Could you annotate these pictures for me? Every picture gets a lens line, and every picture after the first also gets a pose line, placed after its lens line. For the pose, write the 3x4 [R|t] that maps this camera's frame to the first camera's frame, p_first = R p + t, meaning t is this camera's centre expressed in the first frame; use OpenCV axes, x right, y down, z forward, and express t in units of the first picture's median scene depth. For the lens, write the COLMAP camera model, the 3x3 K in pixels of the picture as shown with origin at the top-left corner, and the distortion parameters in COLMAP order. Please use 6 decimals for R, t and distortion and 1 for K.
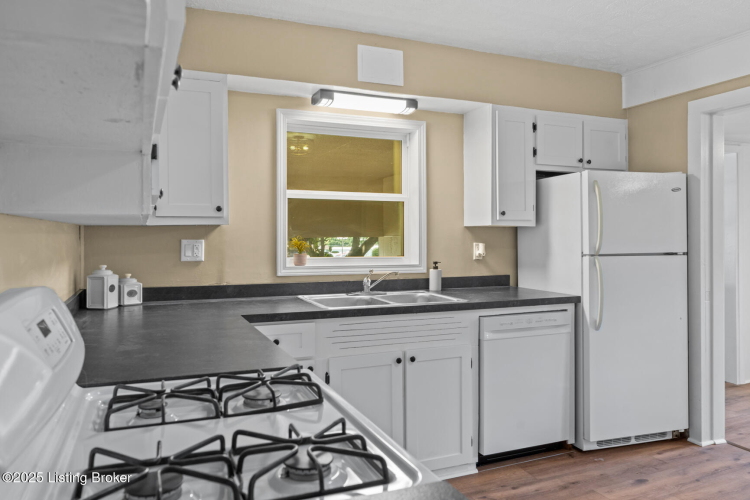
lens RADIAL K [[559.1, 0, 376.5], [0, 559.1, 242.7], [0, 0, 1]] dist [0.008499, -0.003226]
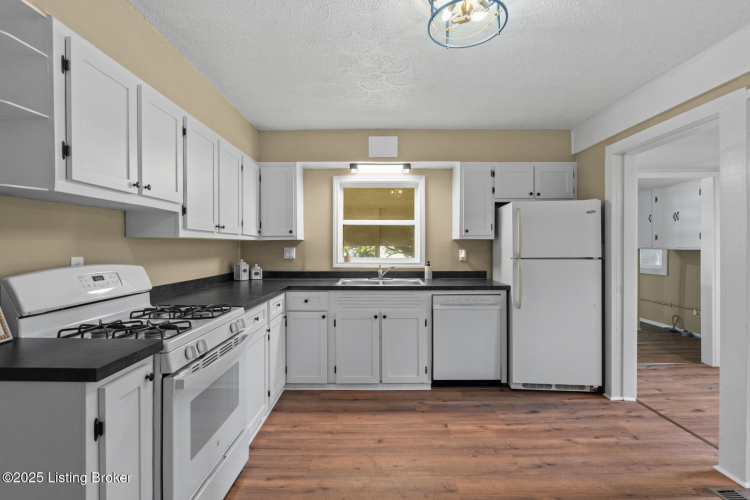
lens RADIAL K [[360.3, 0, 373.5], [0, 360.3, 252.1], [0, 0, 1]] dist [0.003052, 0.000679]
pose [[0.917399, 0.006968, -0.397907, 0.399790], [-0.003932, 0.999957, 0.008444, -0.001065], [0.397948, -0.006182, 0.917387, -0.031092]]
